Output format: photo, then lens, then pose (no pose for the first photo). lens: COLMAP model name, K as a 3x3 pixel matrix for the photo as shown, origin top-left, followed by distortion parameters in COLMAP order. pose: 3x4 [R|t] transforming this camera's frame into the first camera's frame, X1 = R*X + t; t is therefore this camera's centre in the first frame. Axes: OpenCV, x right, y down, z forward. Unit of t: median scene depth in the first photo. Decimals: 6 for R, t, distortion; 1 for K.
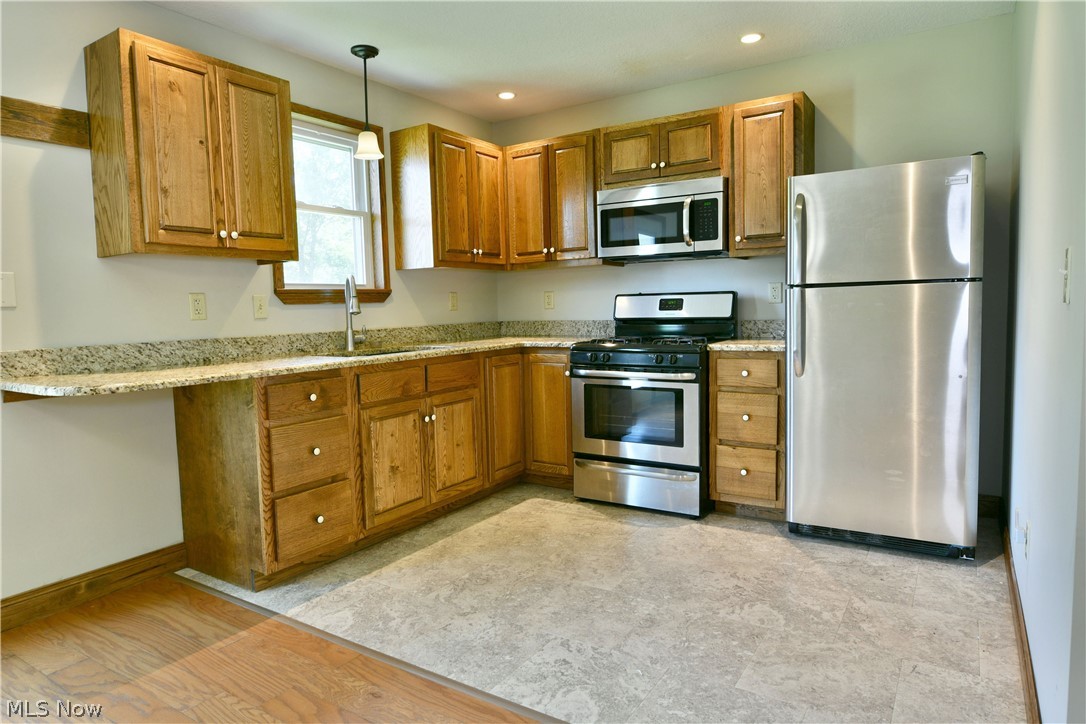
lens RADIAL K [[663.4, 0, 541.3], [0, 663.4, 361.9], [0, 0, 1]] dist [-0.009632, -0.011193]
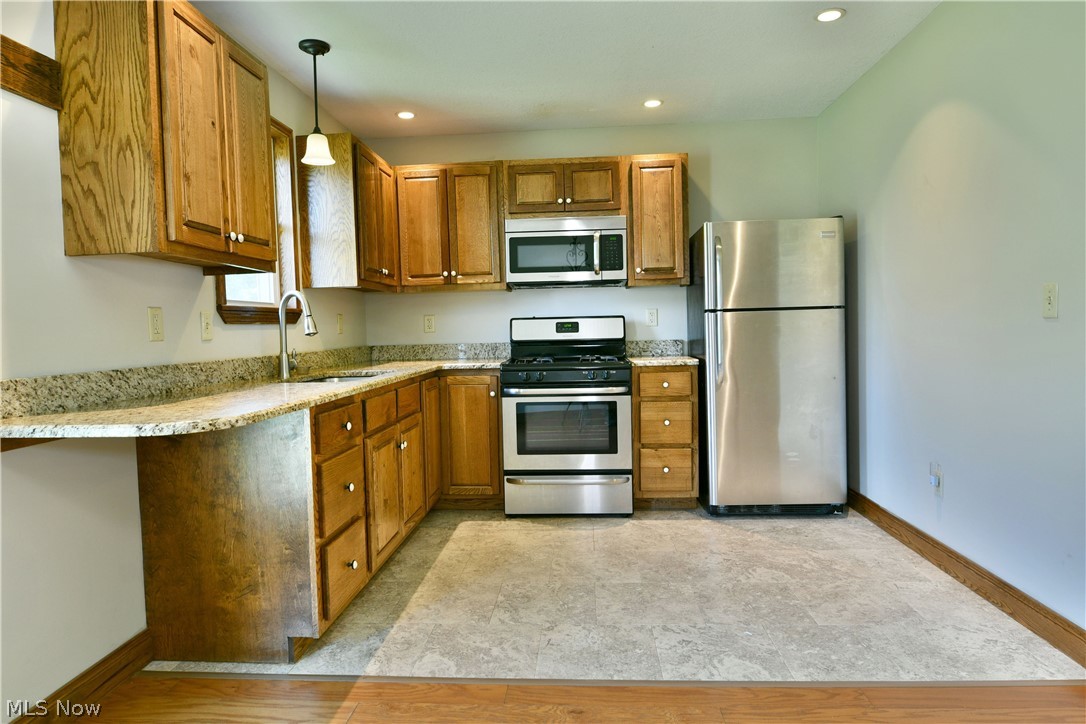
lens RADIAL K [[663.4, 0, 543.5], [0, 663.4, 361.3], [0, 0, 1]] dist [-0.009632, -0.011193]
pose [[0.873573, -0.021247, 0.486229, -0.497767], [0.044261, 0.998375, -0.035896, 0.009441], [-0.484676, 0.052879, 0.873094, 0.086866]]
